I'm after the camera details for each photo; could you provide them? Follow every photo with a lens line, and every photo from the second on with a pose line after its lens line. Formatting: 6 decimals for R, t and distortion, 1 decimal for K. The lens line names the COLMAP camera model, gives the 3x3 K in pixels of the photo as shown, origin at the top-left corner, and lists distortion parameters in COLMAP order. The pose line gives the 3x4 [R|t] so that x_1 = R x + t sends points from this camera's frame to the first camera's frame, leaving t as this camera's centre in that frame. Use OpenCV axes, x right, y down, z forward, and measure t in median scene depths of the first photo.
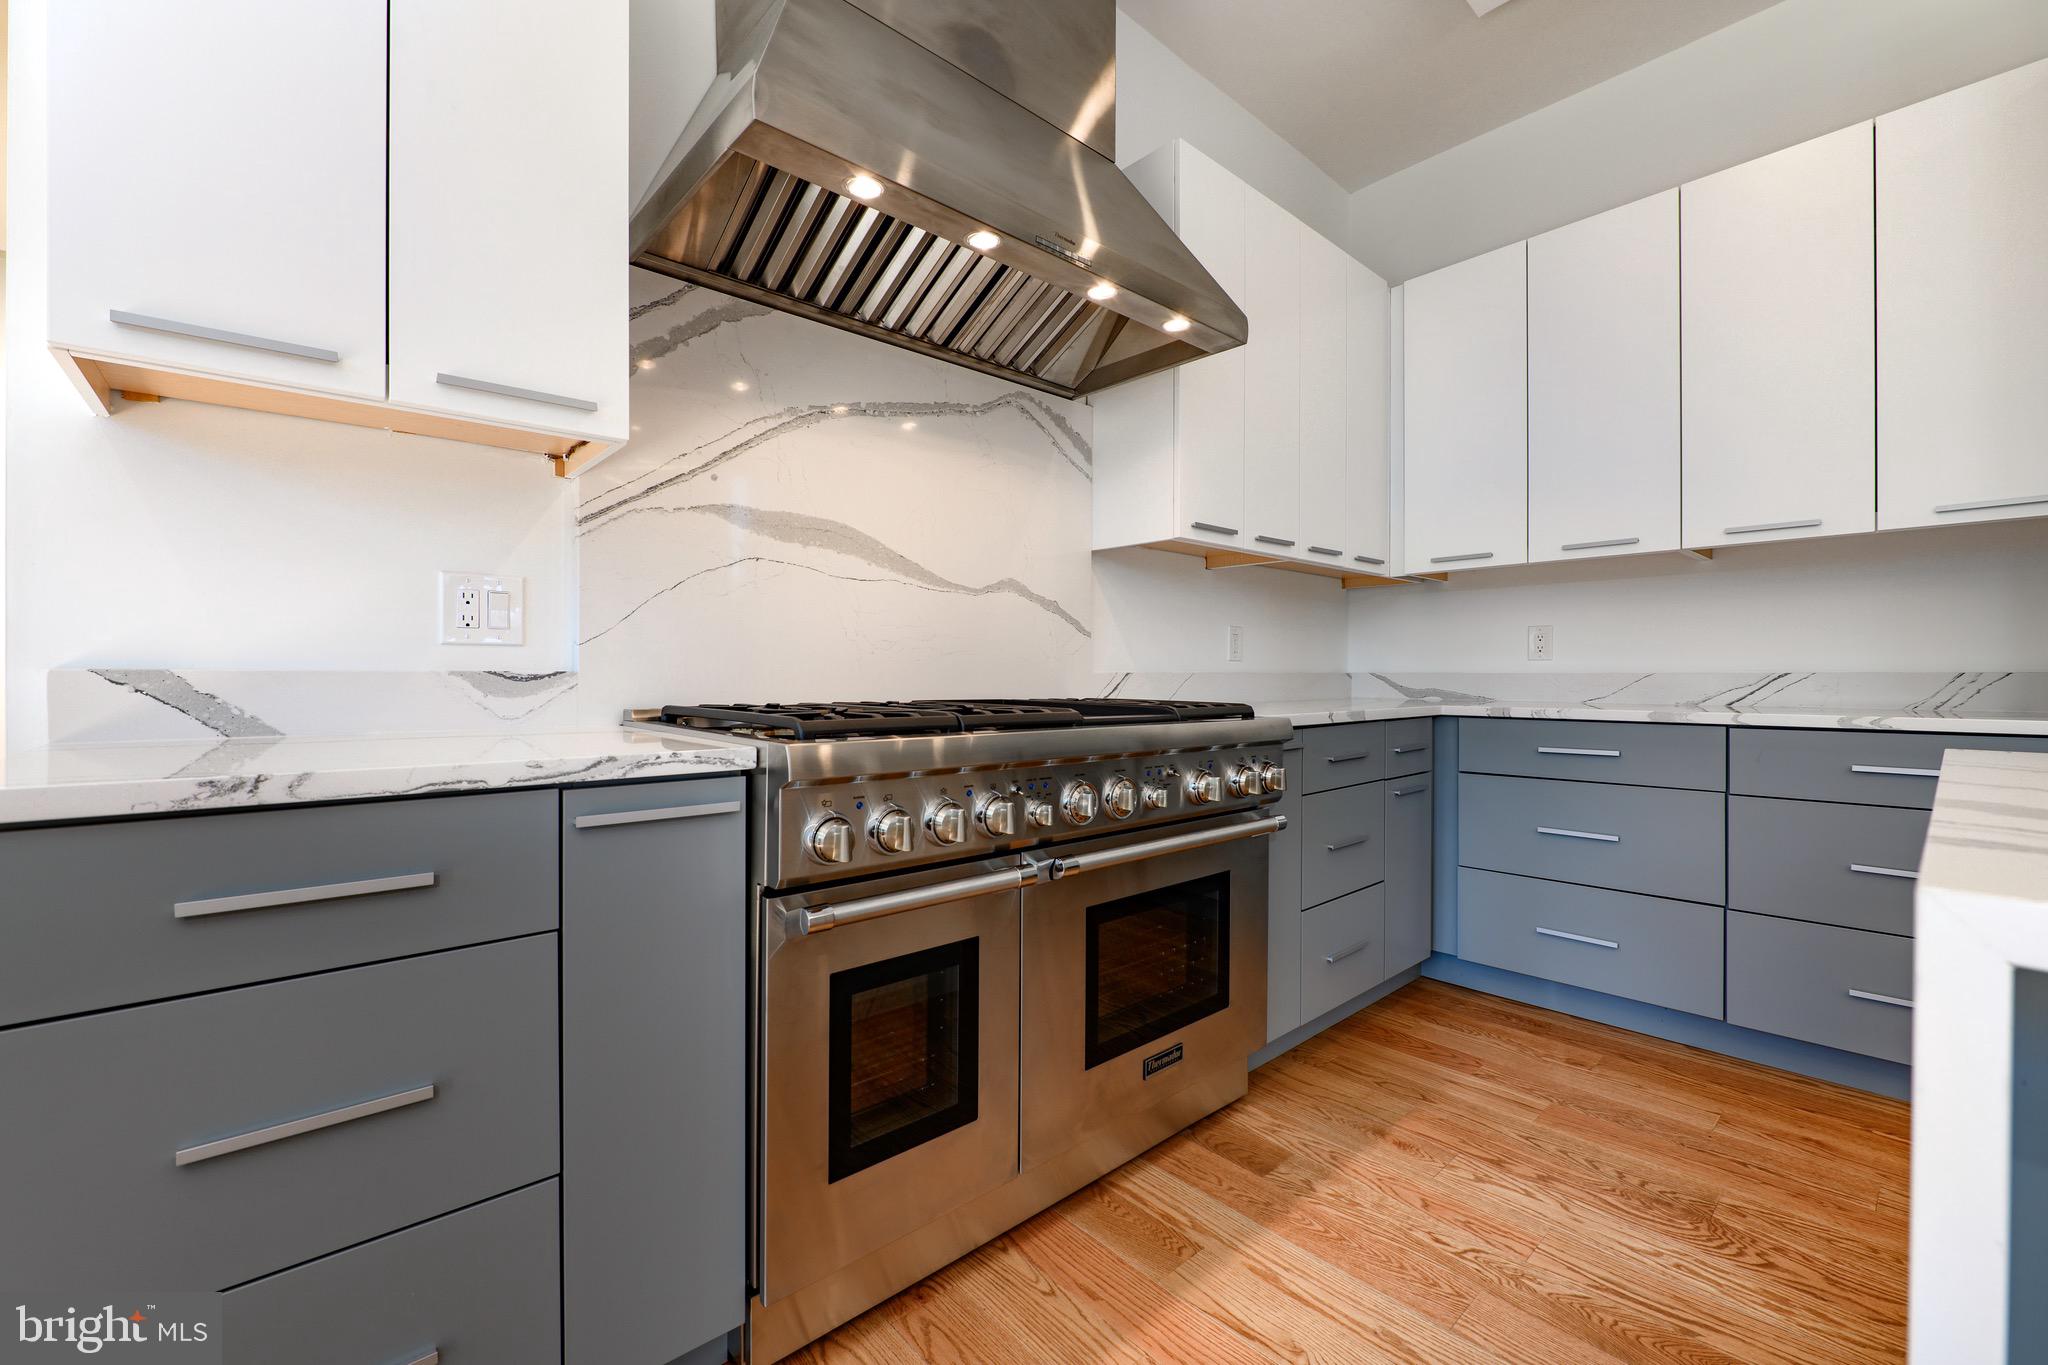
lens RADIAL K [[837.3, 0, 1033.2], [0, 837.3, 678.3], [0, 0, 1]] dist [-0.008228, -0.000416]
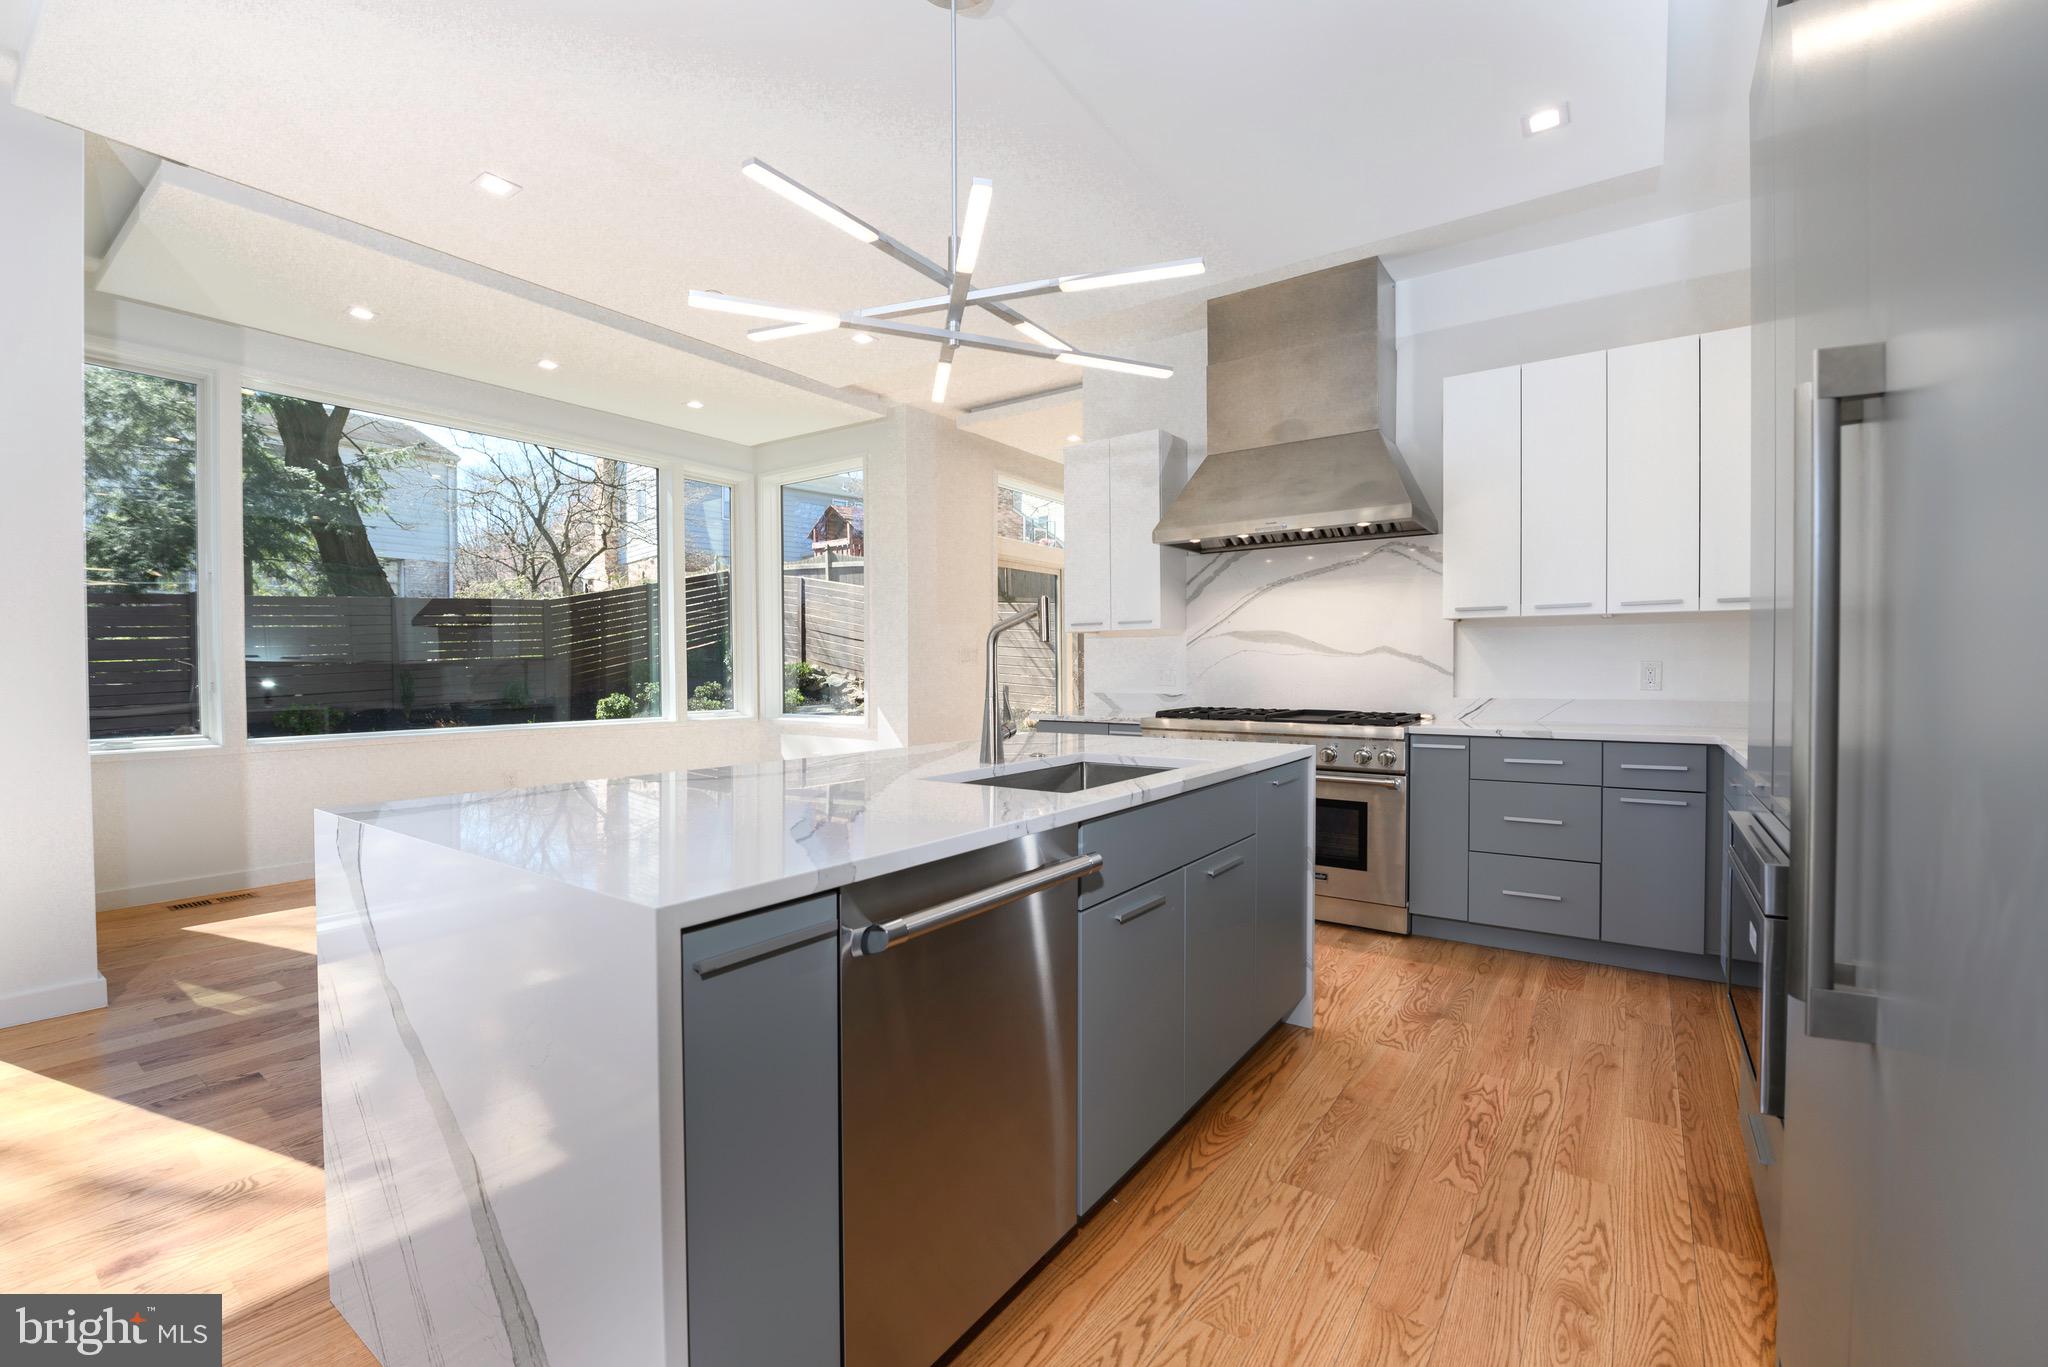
lens RADIAL K [[849.9, 0, 1020.5], [0, 849.9, 683.9], [0, 0, 1]] dist [-0.024617, 0.000047]
pose [[0.217798, 0.017157, -0.975843, 1.920807], [0.000880, 0.999842, 0.017775, -0.082402], [0.975993, -0.004730, 0.217748, -0.220321]]
